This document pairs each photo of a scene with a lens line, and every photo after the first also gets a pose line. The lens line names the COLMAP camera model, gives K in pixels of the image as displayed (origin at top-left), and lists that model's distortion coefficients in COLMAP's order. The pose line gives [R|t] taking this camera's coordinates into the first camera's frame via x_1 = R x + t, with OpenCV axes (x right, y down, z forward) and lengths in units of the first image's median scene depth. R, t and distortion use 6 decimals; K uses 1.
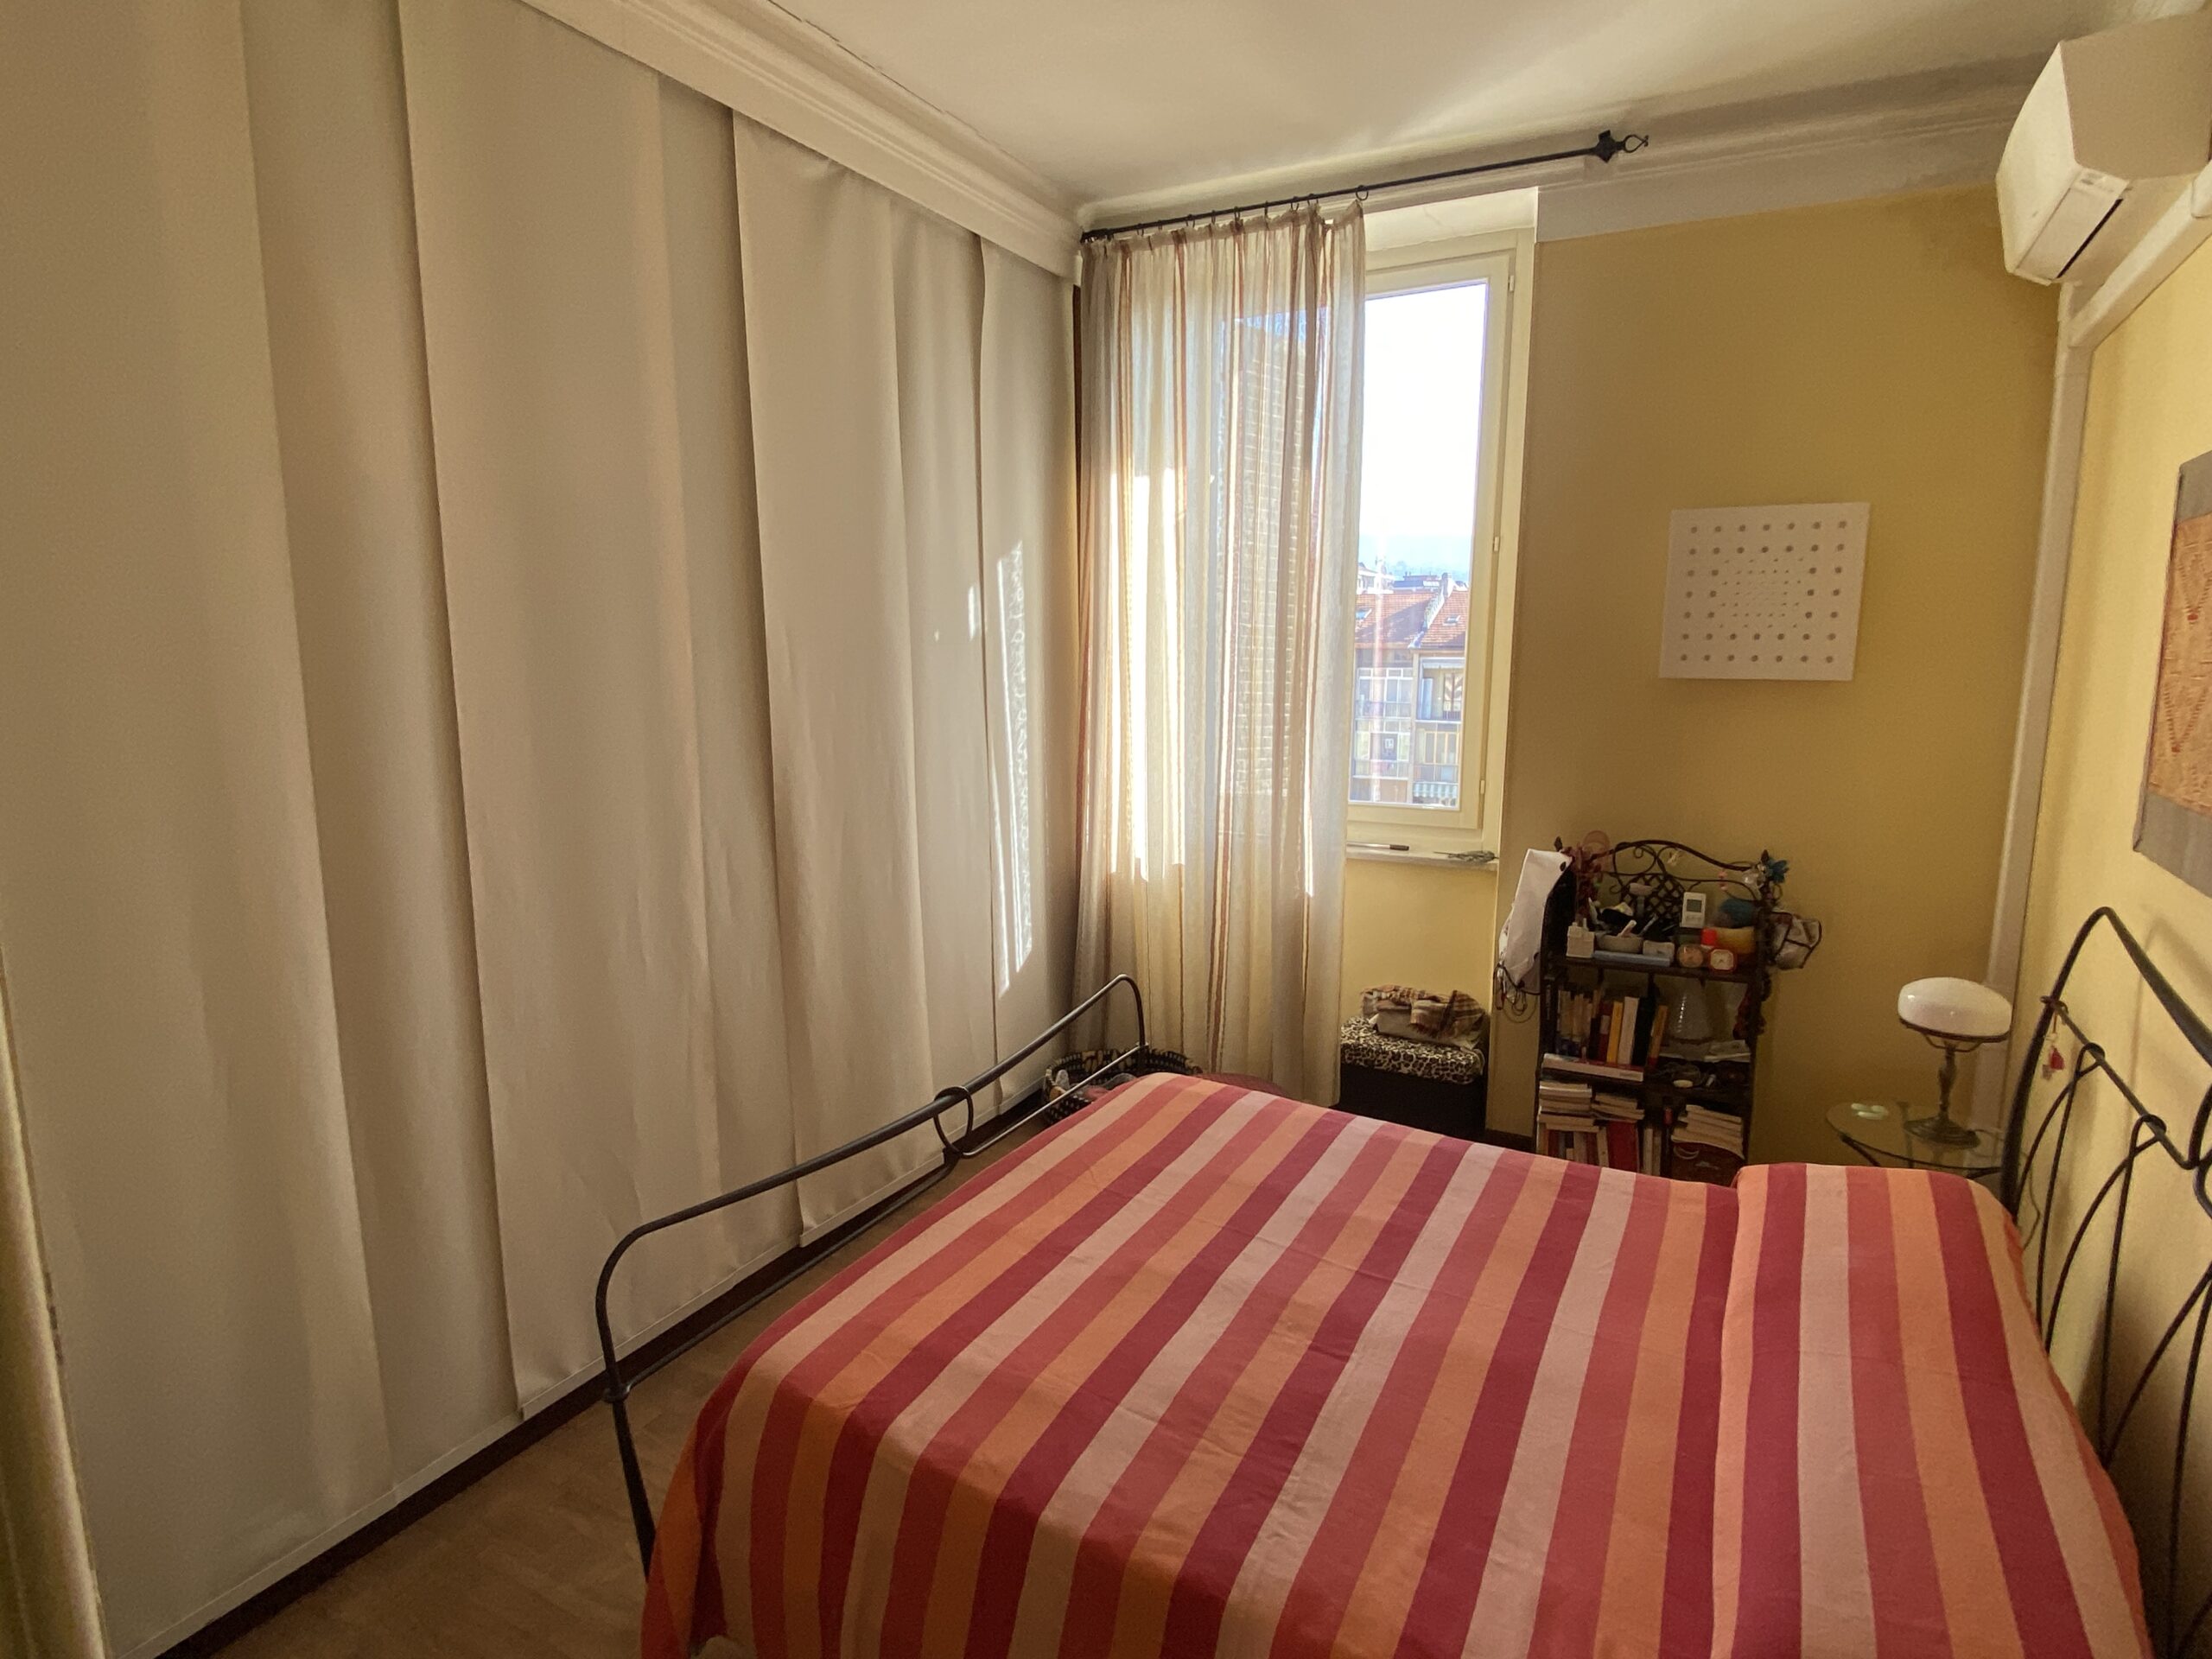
lens RADIAL K [[1190.8, 0, 1106.0], [0, 1190.8, 829.5], [0, 0, 1]] dist [0.003736, -0.023743]
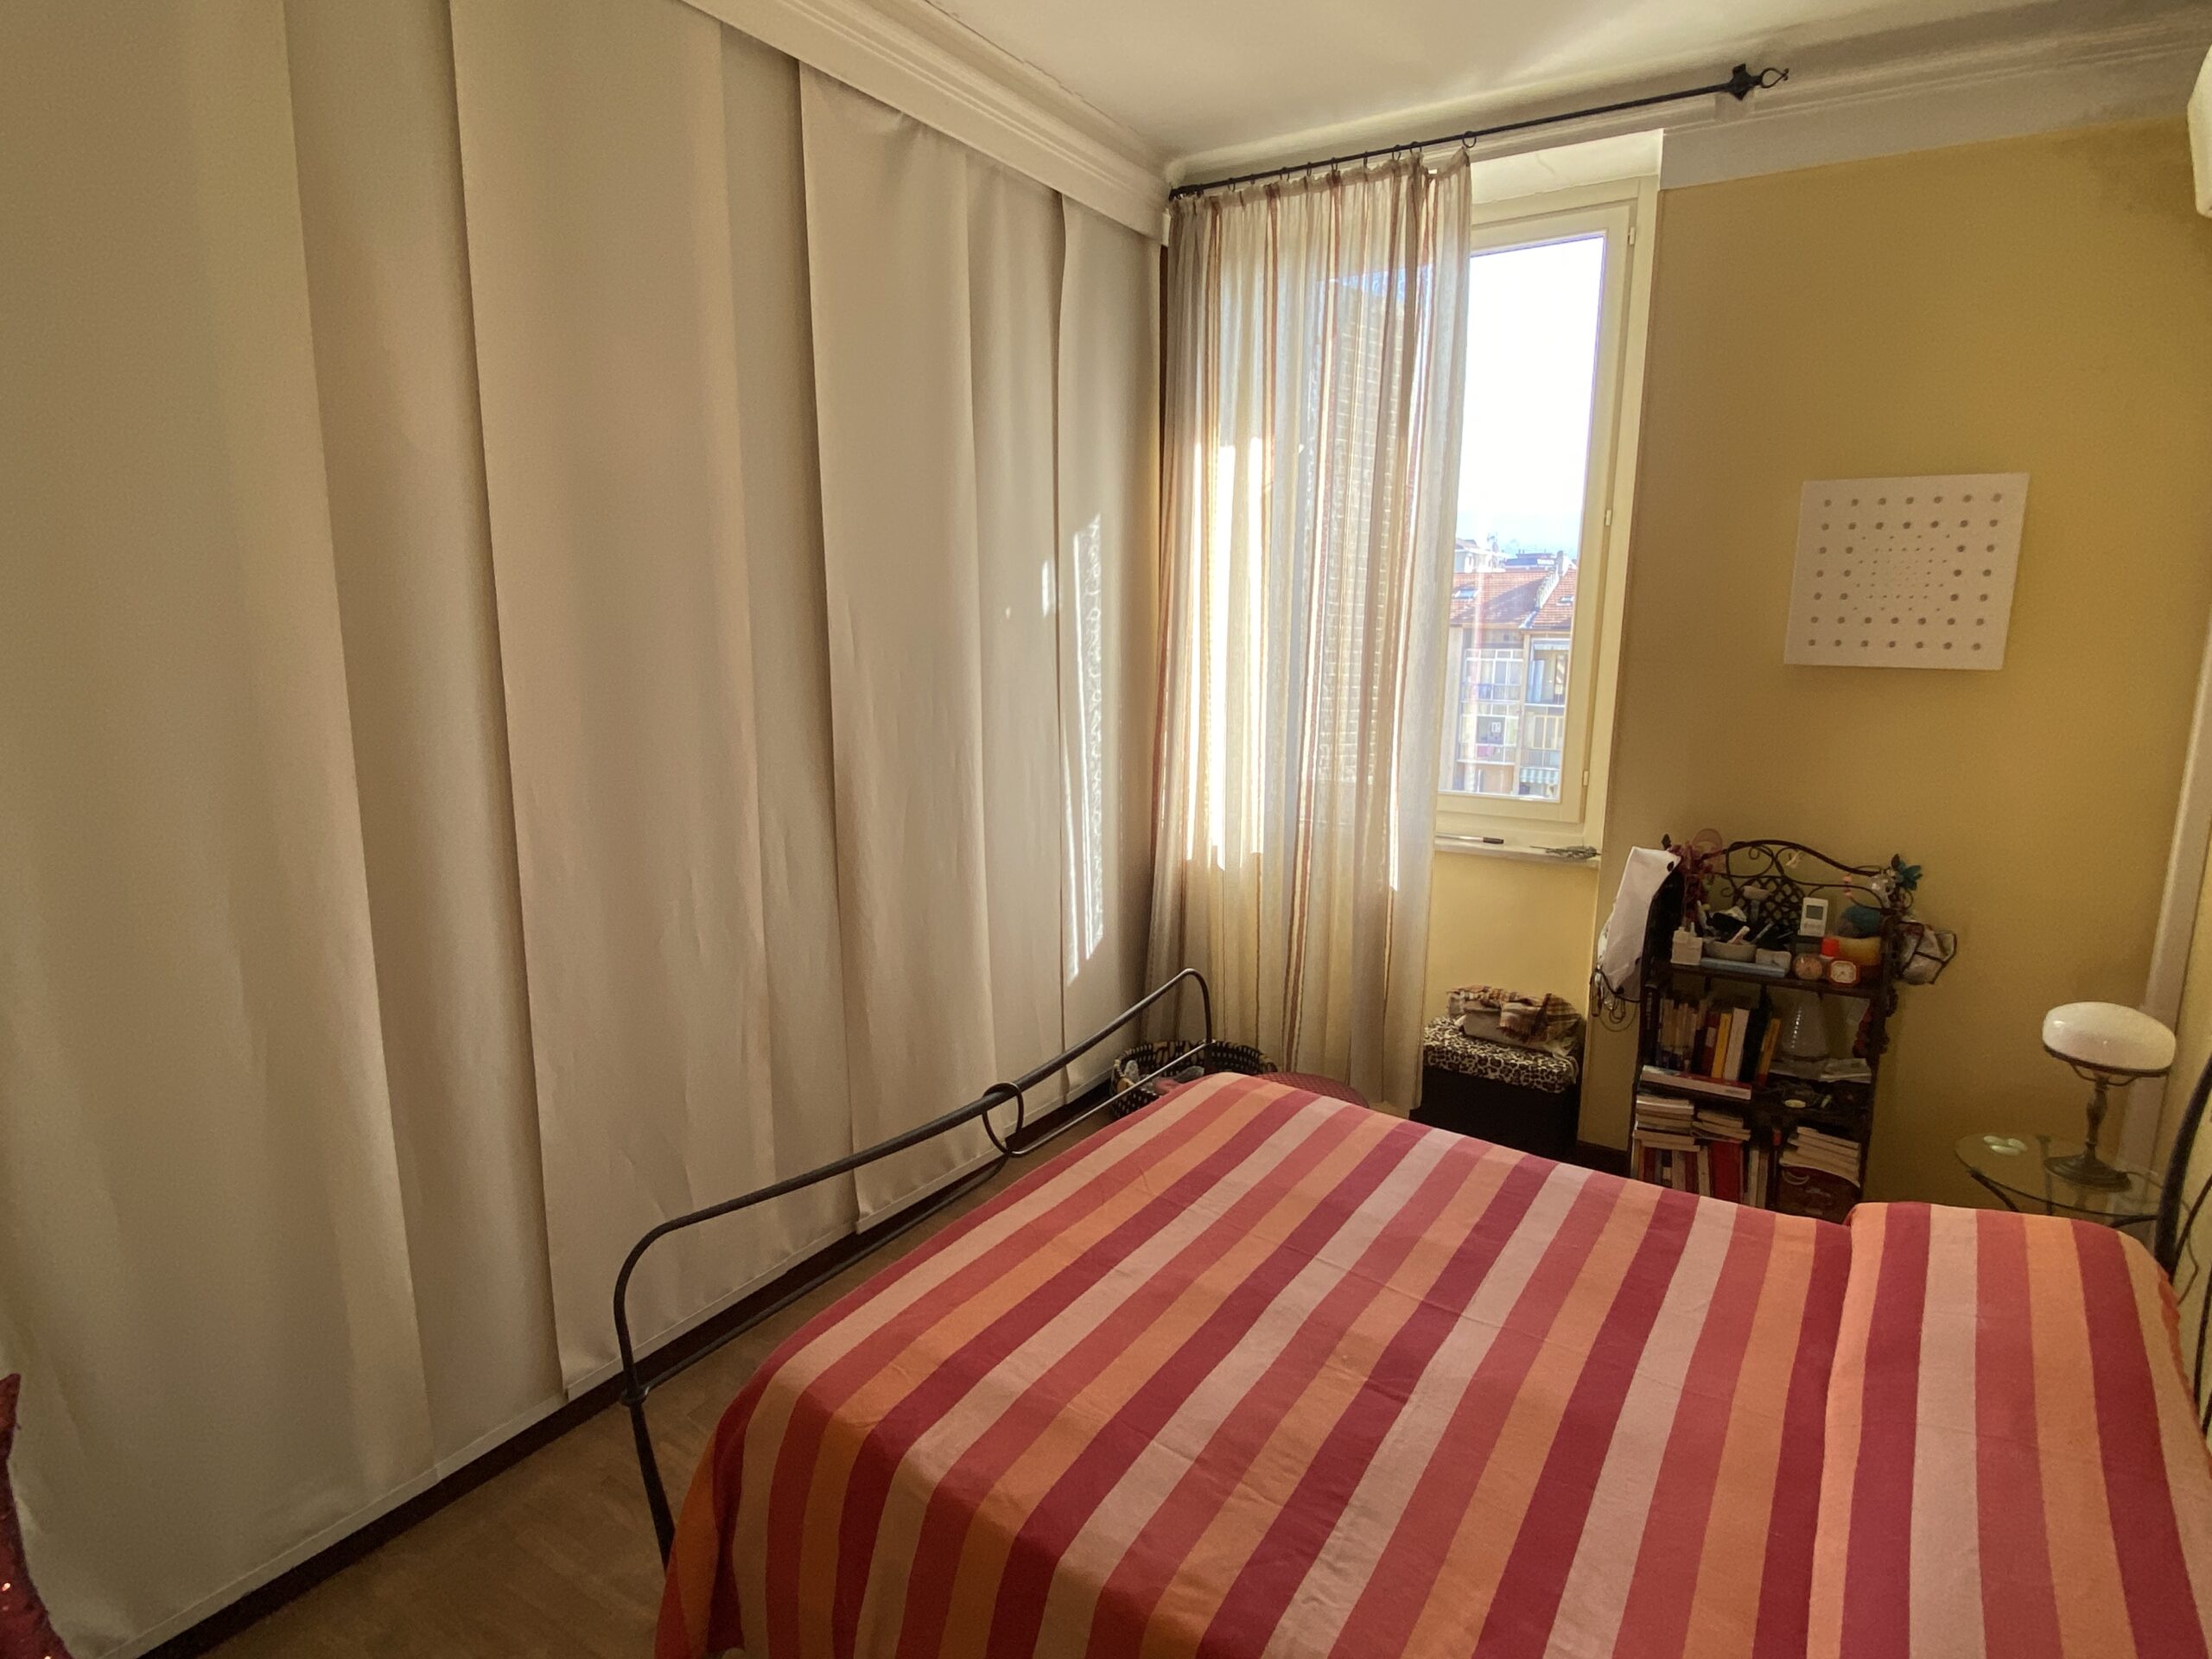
lens RADIAL K [[1197.2, 0, 1105.4], [0, 1197.2, 835.1], [0, 0, 1]] dist [-0.003501, -0.016158]
pose [[0.996603, 0.022982, -0.079087, 0.018160], [-0.021217, 0.999508, 0.023087, -0.005796], [0.079578, -0.021330, 0.996600, 0.035682]]
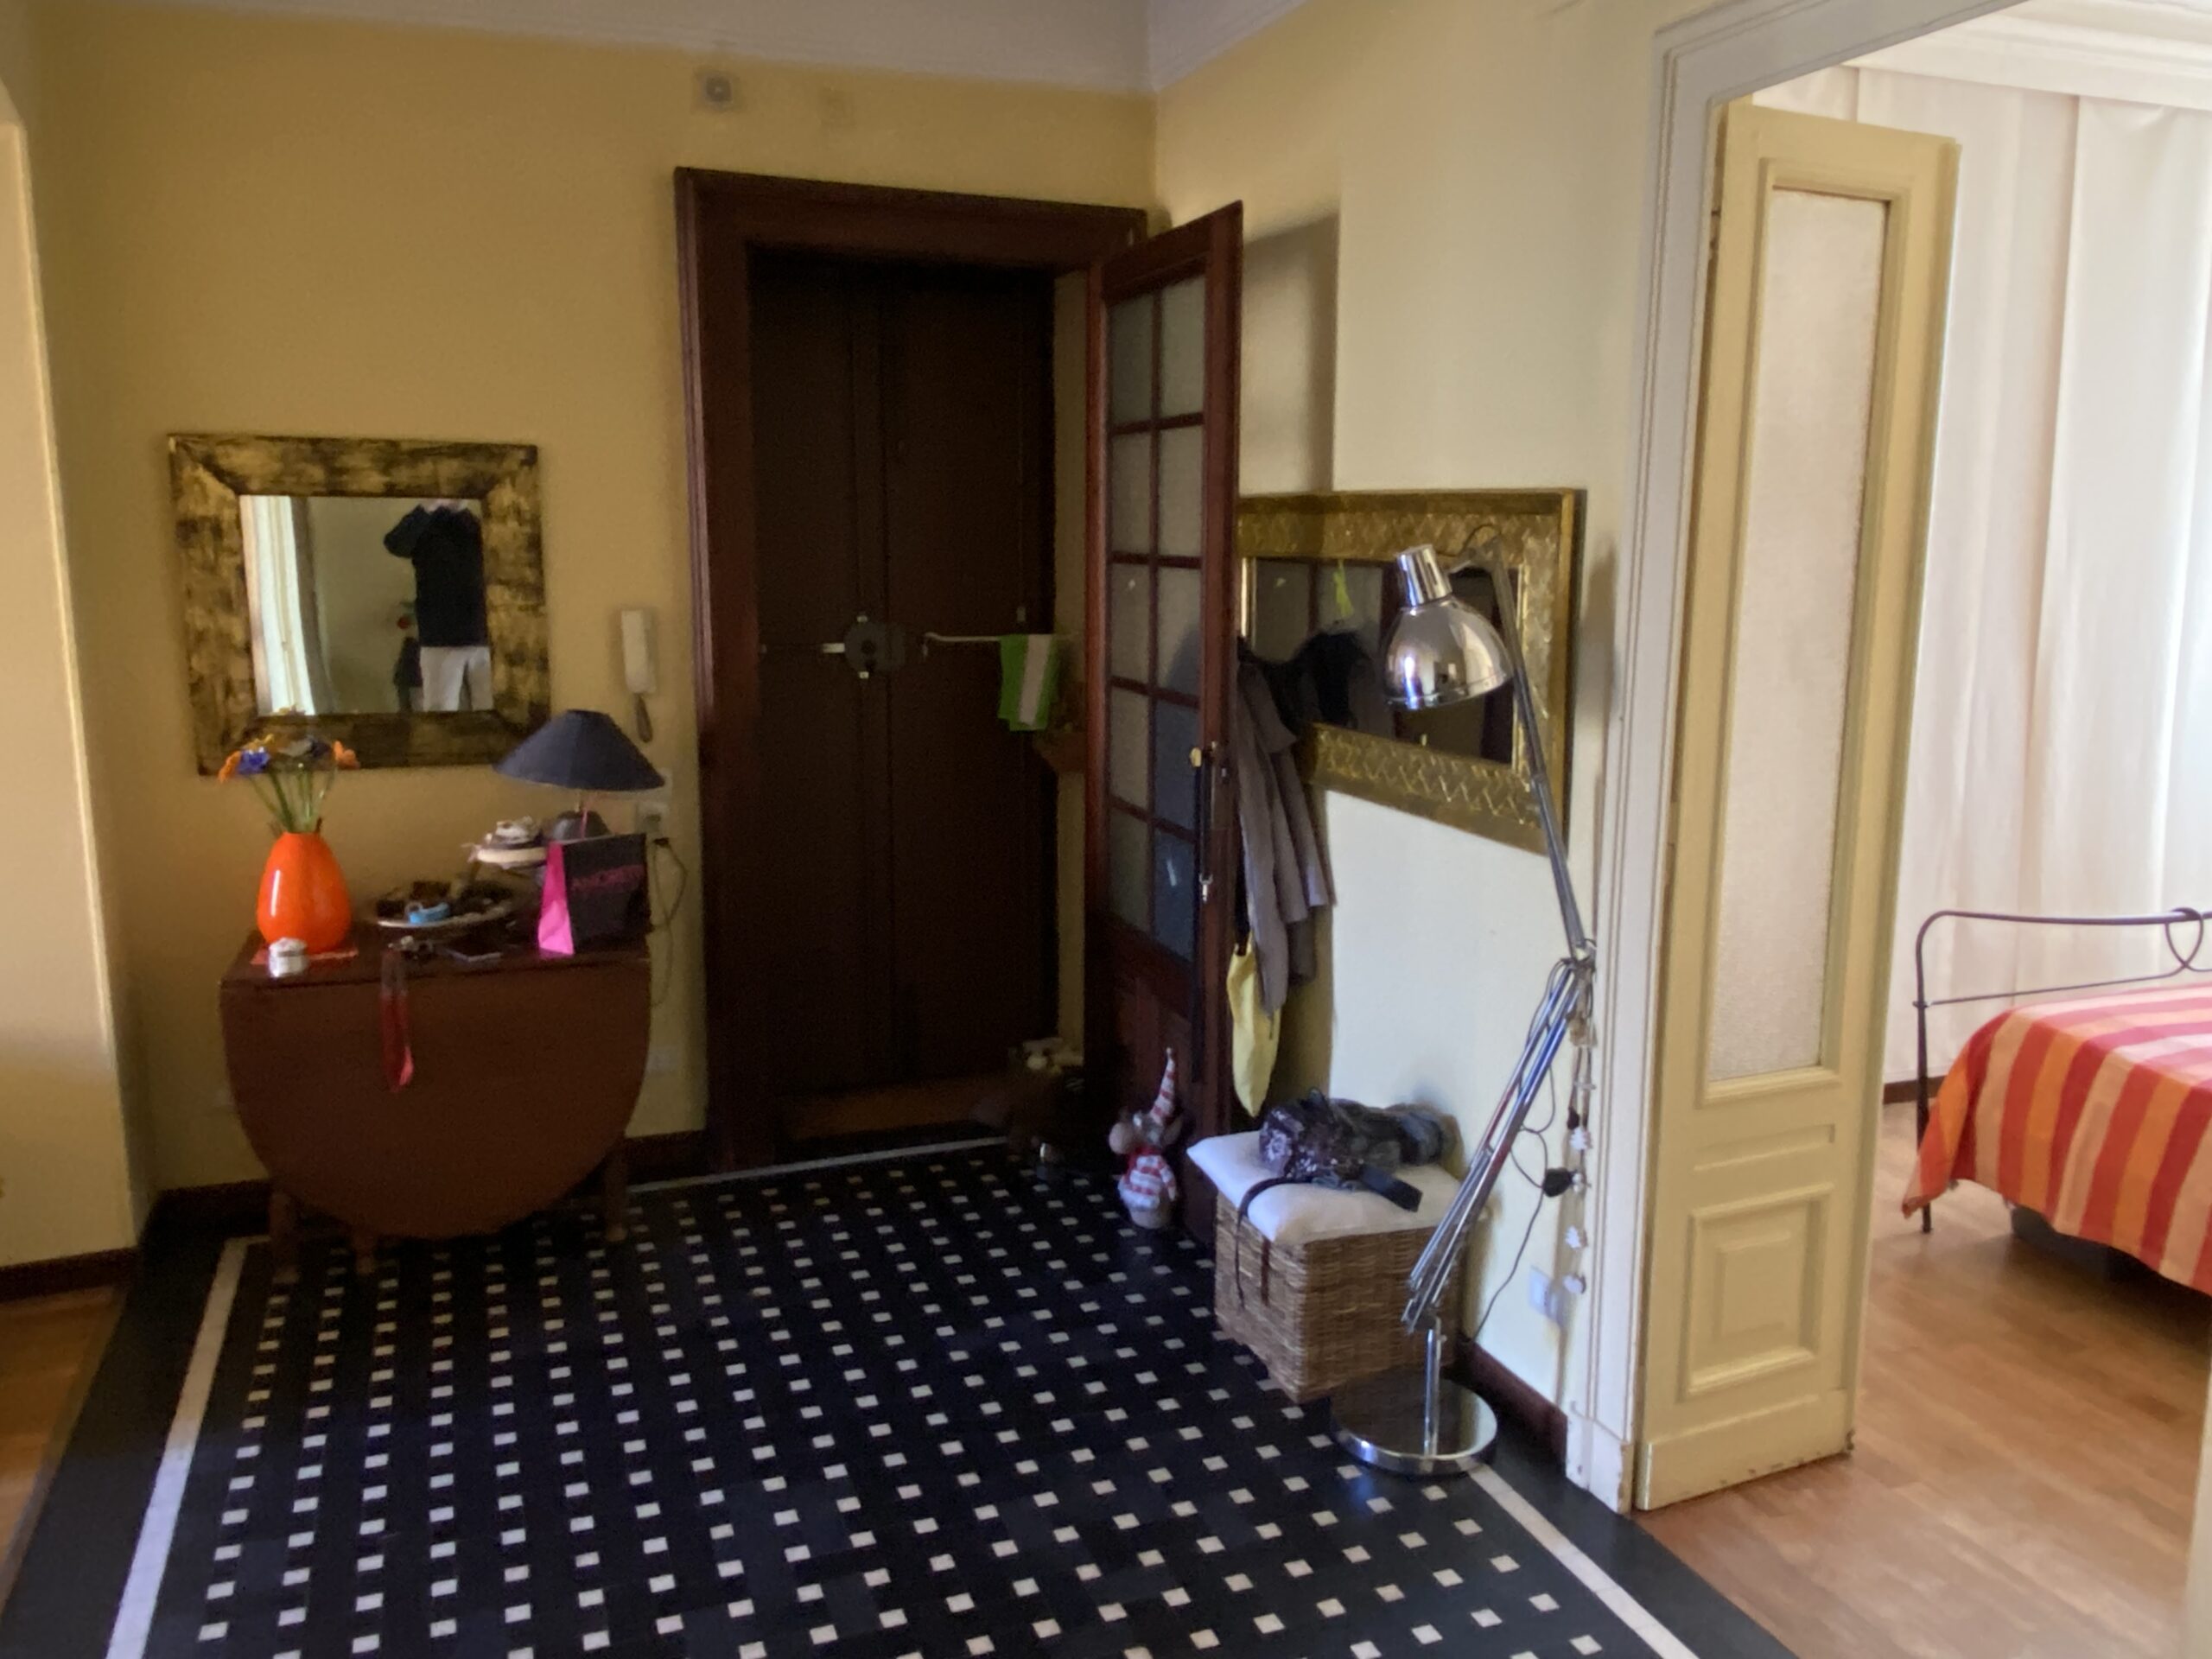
lens RADIAL K [[1672.5, 0, 1102.9], [0, 1672.5, 816.2], [0, 0, 1]] dist [0.078433, -0.097630]
pose [[0.755940, 0.107367, -0.645776, 0.100233], [-0.103313, 0.993663, 0.044269, 0.115994], [0.646437, 0.033253, 0.762243, -0.720556]]
